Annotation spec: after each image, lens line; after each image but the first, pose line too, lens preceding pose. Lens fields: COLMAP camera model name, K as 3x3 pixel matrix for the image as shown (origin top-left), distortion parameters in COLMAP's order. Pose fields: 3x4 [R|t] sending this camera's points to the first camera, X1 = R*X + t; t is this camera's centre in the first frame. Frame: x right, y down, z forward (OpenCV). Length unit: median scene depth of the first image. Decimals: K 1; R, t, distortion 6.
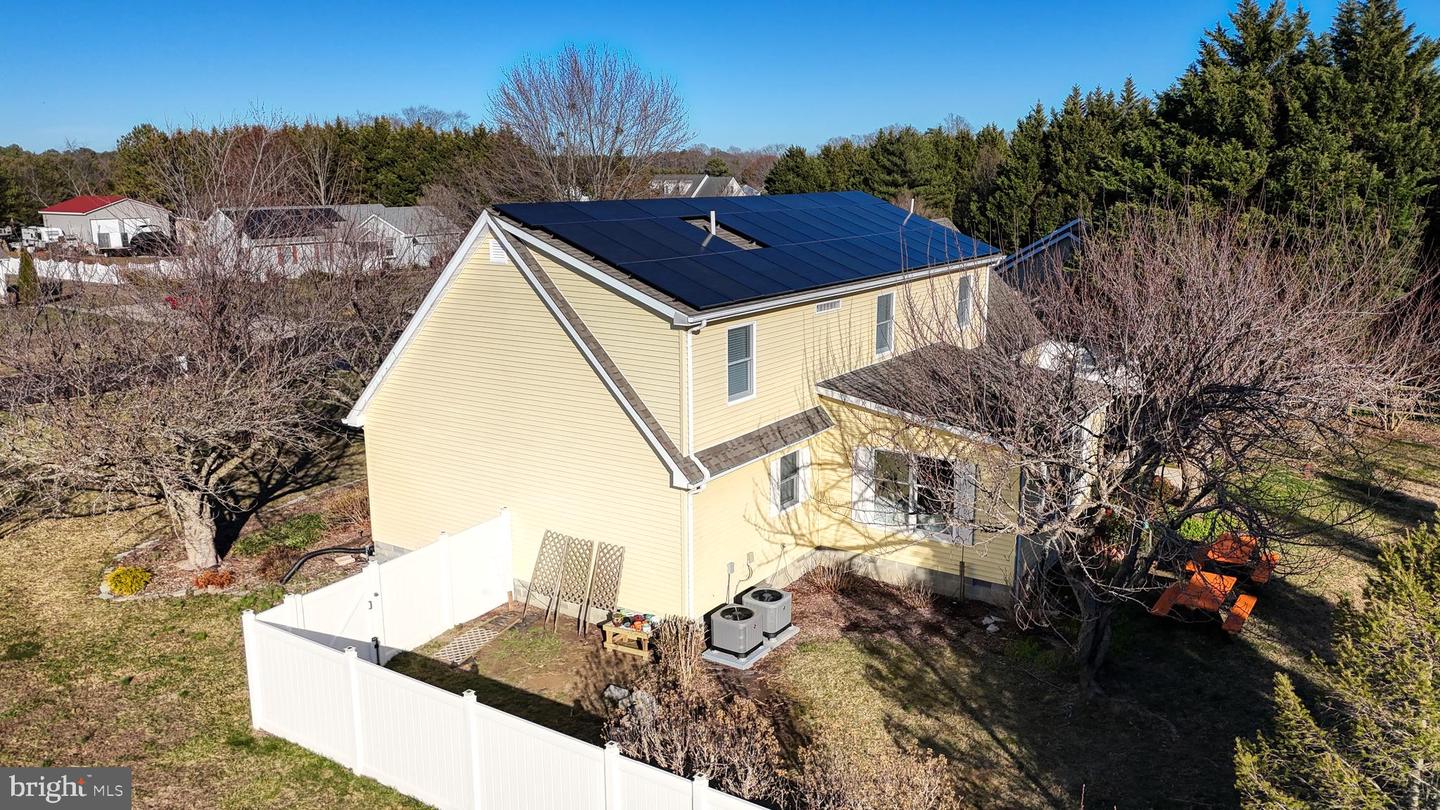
lens RADIAL K [[1067.0, 0, 722.8], [0, 1067.0, 387.3], [0, 0, 1]] dist [0.079999, -0.075119]
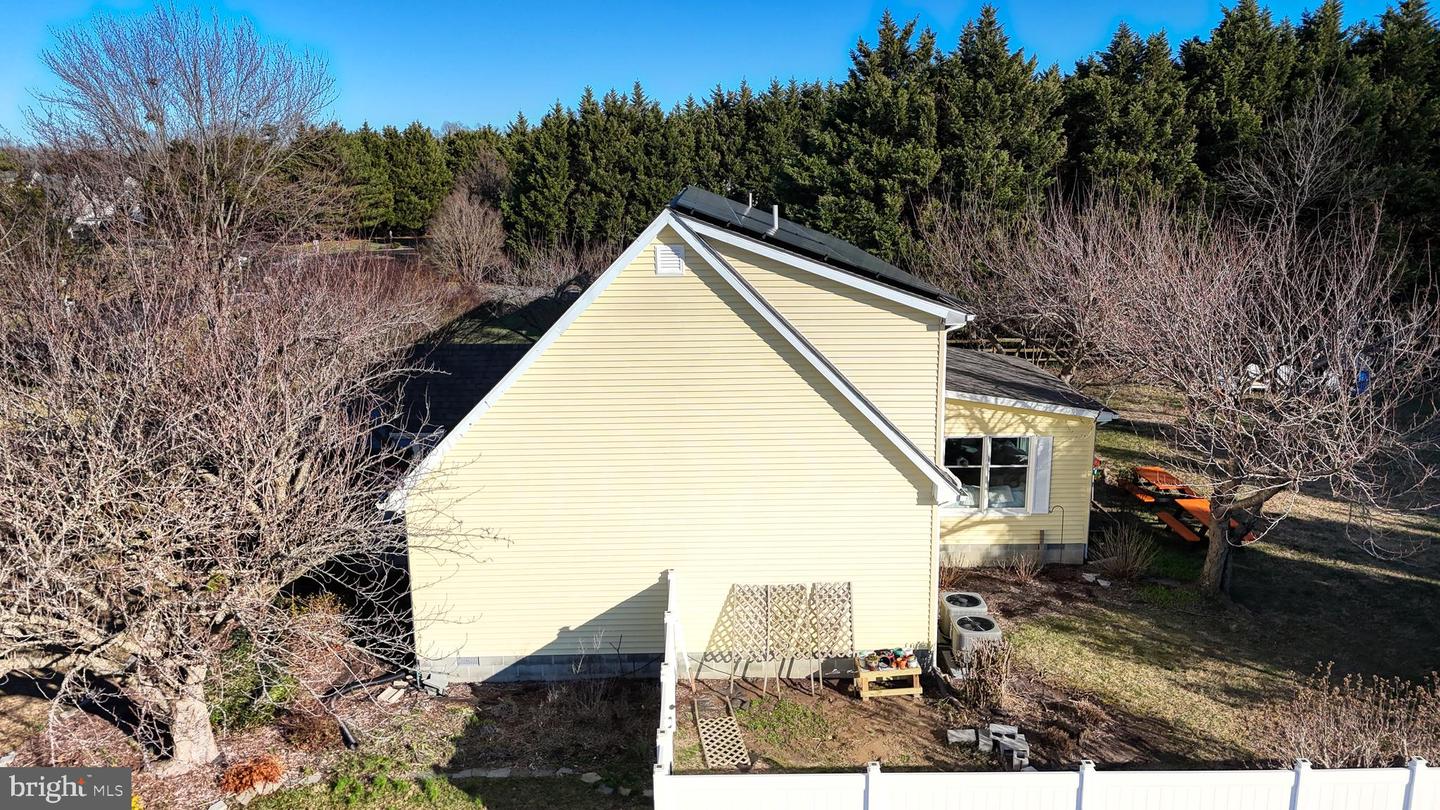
lens RADIAL K [[1067.0, 0, 722.8], [0, 1067.0, 387.3], [0, 0, 1]] dist [0.079999, -0.075119]
pose [[0.822324, -0.116106, 0.557049, -0.583312], [0.116485, 0.992578, 0.034926, -0.048344], [-0.556969, 0.036167, 0.829745, 0.279548]]
